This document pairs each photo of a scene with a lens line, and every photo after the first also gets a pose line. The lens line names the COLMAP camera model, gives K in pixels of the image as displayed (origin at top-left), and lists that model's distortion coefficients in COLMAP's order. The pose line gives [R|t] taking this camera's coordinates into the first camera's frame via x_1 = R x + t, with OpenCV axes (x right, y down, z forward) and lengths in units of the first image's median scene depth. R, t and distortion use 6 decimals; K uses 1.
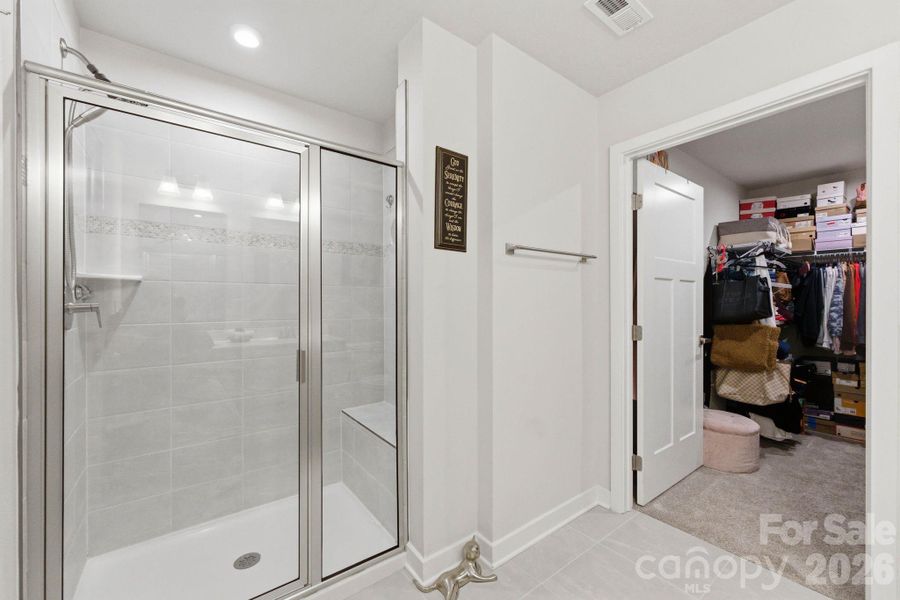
lens RADIAL K [[368.7, 0, 455.3], [0, 368.7, 301.7], [0, 0, 1]] dist [0.001826, 0.001265]
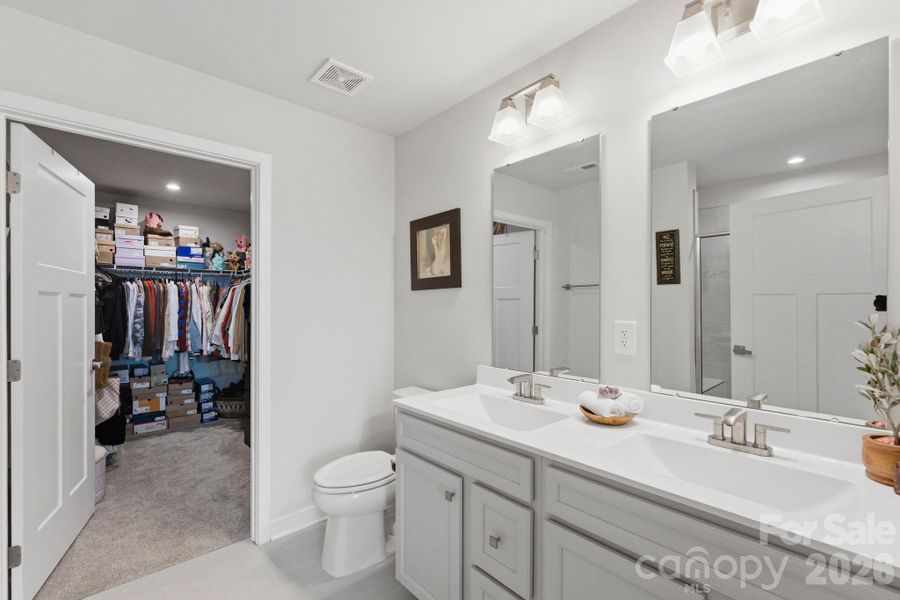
lens RADIAL K [[391.1, 0, 455.5], [0, 391.1, 303.1], [0, 0, 1]] dist [-0.001447, 0.001799]
pose [[-0.106049, 0.004508, 0.994351, -0.237167], [-0.004037, 0.999980, -0.004964, -0.030921], [-0.994353, -0.004540, -0.106028, 0.175522]]
